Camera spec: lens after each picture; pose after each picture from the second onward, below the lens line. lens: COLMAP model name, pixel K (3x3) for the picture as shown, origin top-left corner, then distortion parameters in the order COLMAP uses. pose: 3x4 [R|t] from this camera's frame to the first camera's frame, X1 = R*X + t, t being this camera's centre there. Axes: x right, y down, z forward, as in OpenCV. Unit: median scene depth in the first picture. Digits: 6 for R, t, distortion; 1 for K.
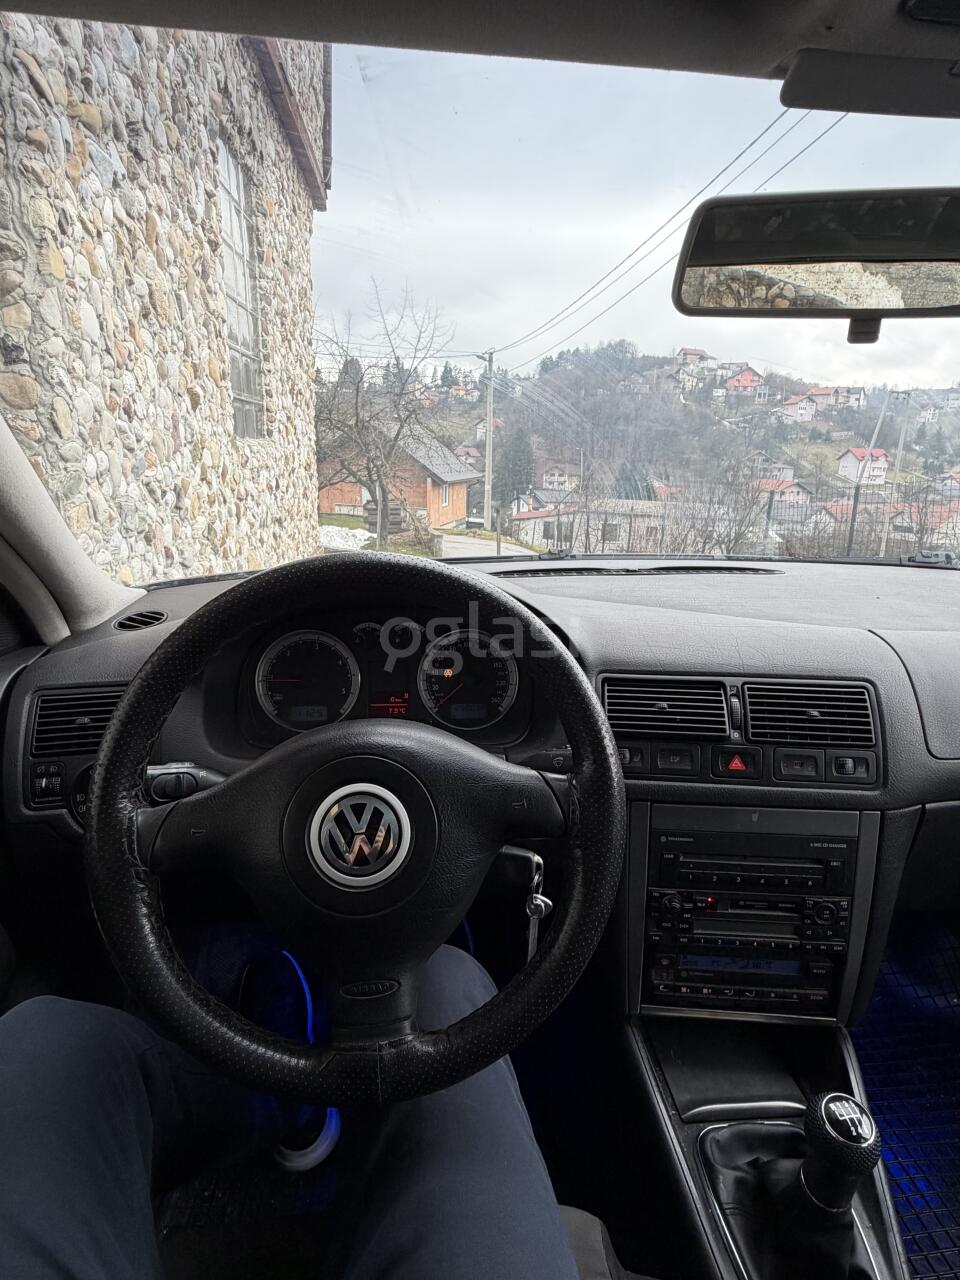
lens RADIAL K [[682.2, 0, 481.0], [0, 682.2, 632.2], [0, 0, 1]] dist [0.001894, 0.000614]
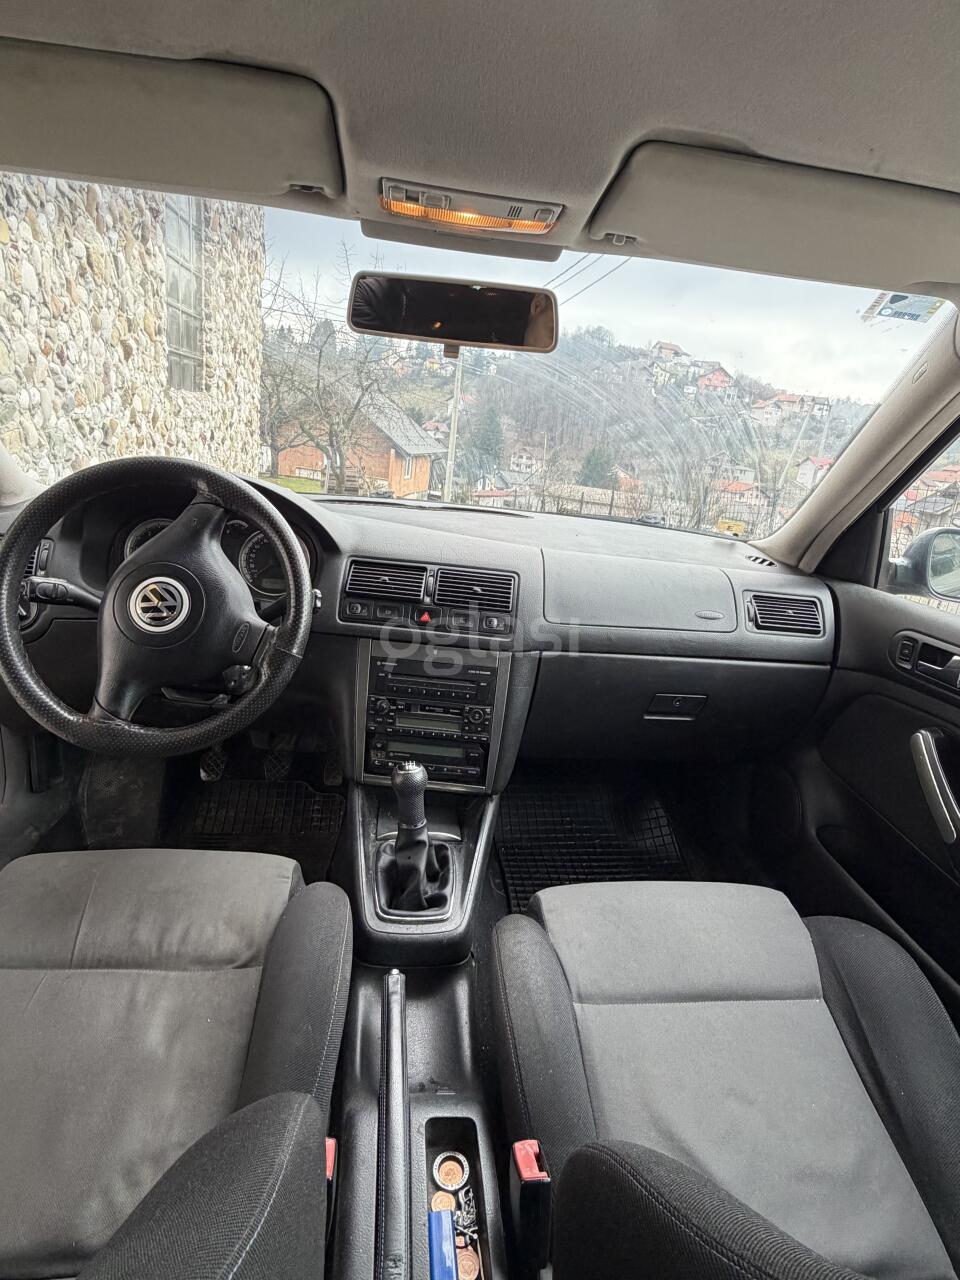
lens RADIAL K [[683.2, 0, 487.4], [0, 683.2, 633.5], [0, 0, 1]] dist [-0.001079, 0.000253]
pose [[0.995289, 0.066640, 0.070424, 0.151244], [-0.068821, 0.997207, 0.029008, 0.063832], [-0.068294, -0.033718, 0.997095, -0.223312]]
